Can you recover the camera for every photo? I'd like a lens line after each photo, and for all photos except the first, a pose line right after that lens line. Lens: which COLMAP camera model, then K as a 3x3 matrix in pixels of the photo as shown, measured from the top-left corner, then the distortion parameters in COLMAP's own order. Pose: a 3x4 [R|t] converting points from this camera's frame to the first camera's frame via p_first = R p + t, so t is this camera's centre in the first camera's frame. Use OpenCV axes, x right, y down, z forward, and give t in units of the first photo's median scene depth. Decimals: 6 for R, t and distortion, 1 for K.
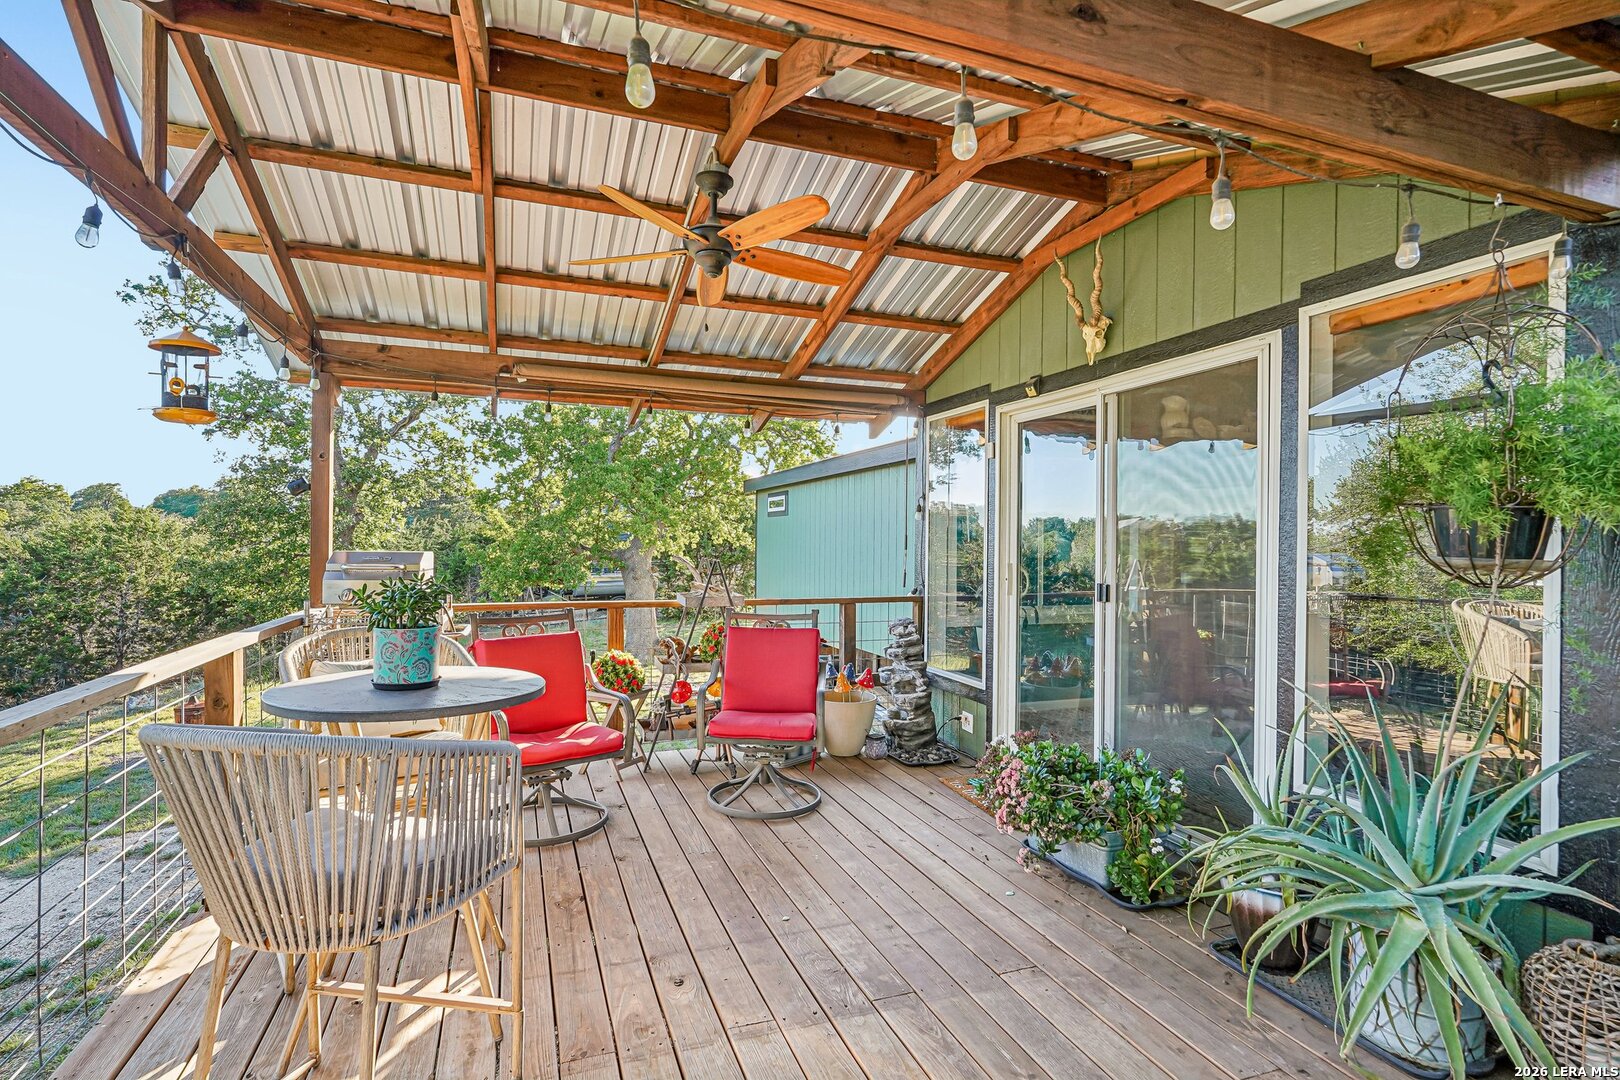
lens RADIAL K [[798.5, 0, 808.1], [0, 798.5, 541.2], [0, 0, 1]] dist [-0.014011, 0.000104]
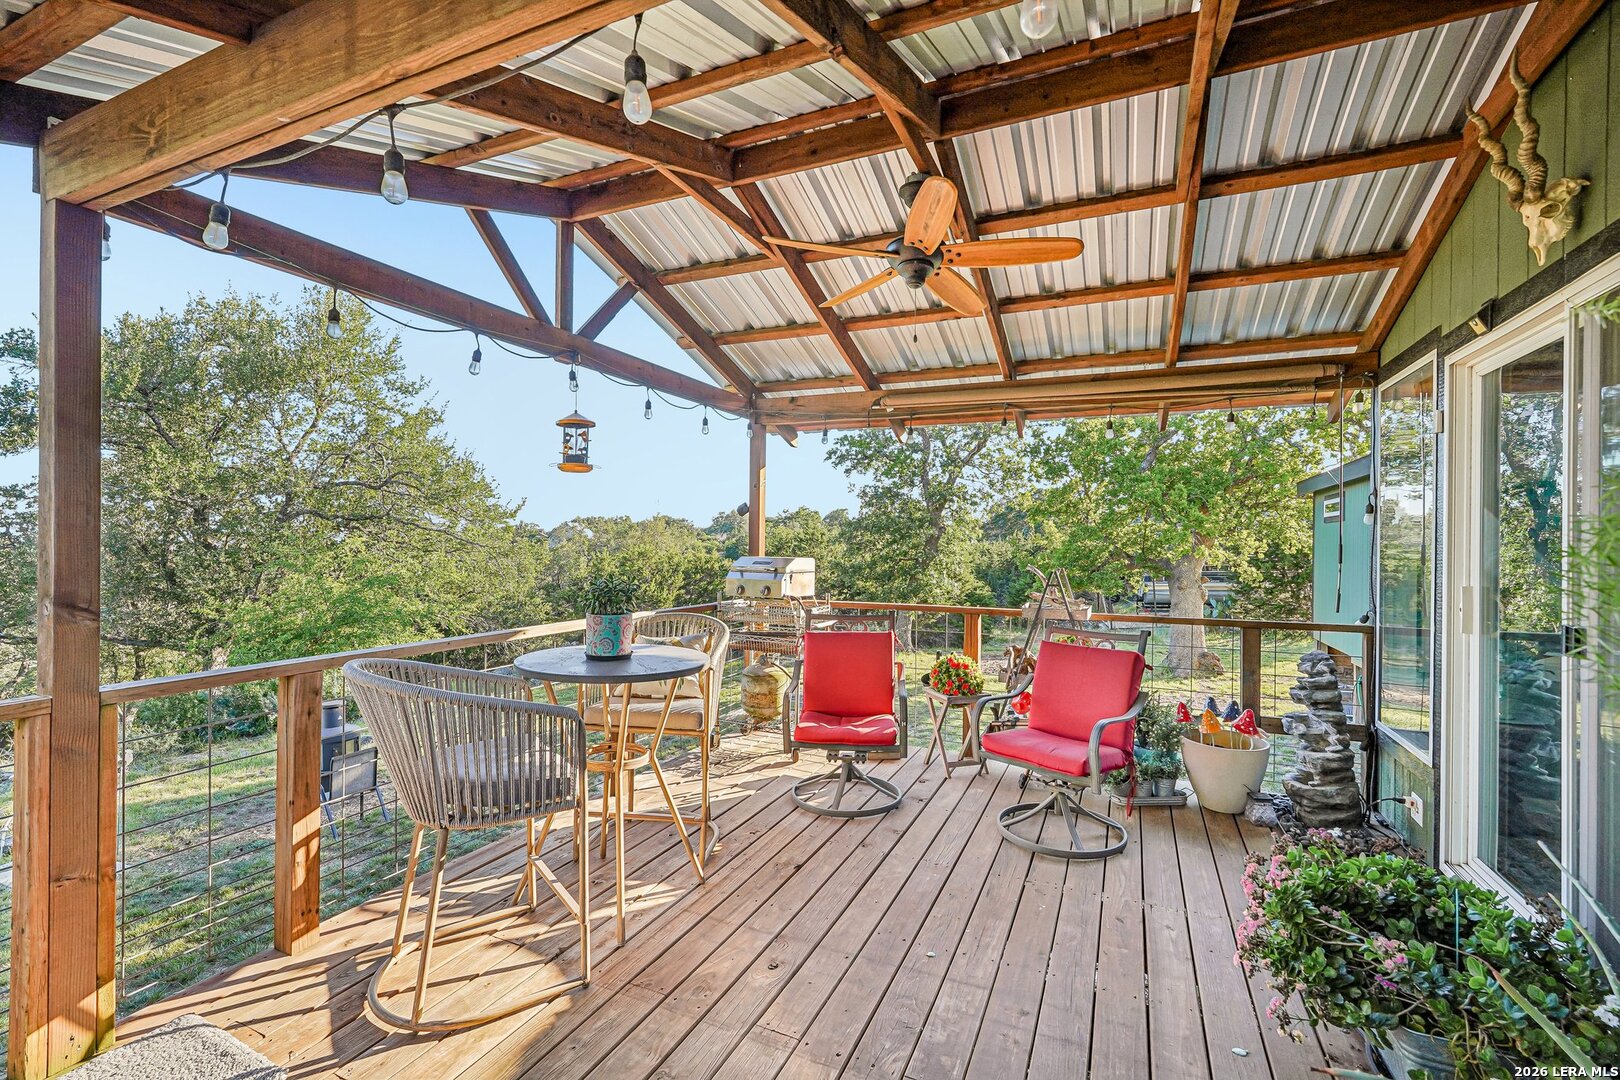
lens RADIAL K [[718.0, 0, 809.7], [0, 718.0, 538.7], [0, 0, 1]] dist [-0.013052, 0.007781]
pose [[0.708312, -0.005534, -0.705878, 0.265457], [-0.005245, 0.999900, -0.013103, -0.001278], [0.705880, 0.012983, 0.708212, 0.169037]]
